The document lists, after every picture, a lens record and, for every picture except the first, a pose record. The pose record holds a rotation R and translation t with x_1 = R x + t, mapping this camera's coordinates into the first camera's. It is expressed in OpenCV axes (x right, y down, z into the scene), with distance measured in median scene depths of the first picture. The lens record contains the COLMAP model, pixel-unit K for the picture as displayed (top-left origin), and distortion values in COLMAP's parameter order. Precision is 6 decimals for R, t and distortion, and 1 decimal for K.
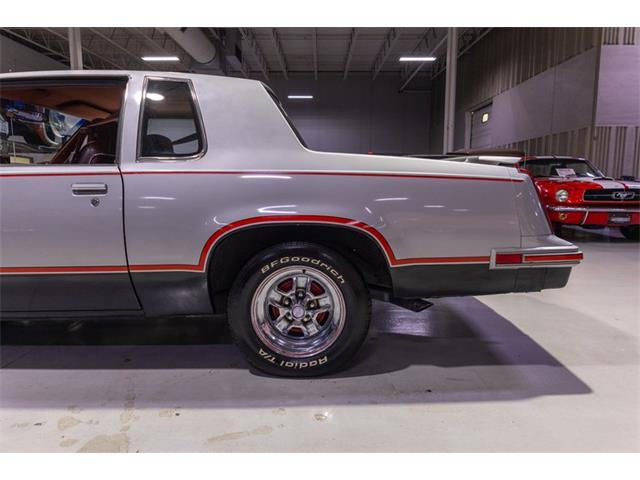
lens RADIAL K [[443.9, 0, 322.1], [0, 443.9, 237.8], [0, 0, 1]] dist [0.009426, -0.004796]
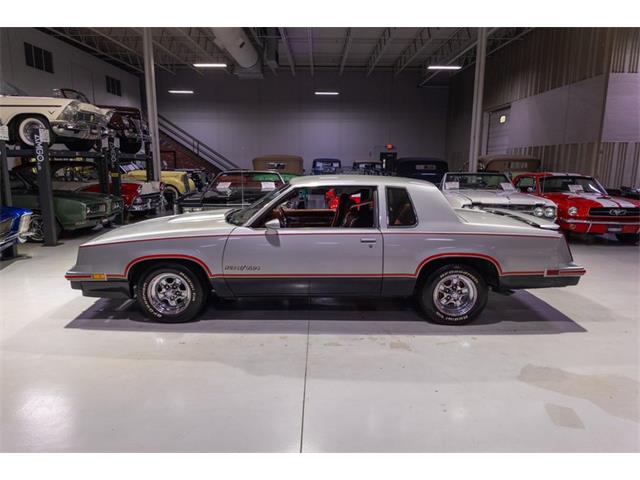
lens RADIAL K [[460.2, 0, 319.1], [0, 460.2, 247.4], [0, 0, 1]] dist [0.002160, -0.000218]
pose [[0.999961, 0.008029, 0.003607, -0.241287], [-0.008237, 0.998053, 0.061819, -0.067013], [-0.003103, -0.061846, 0.998081, -0.410376]]
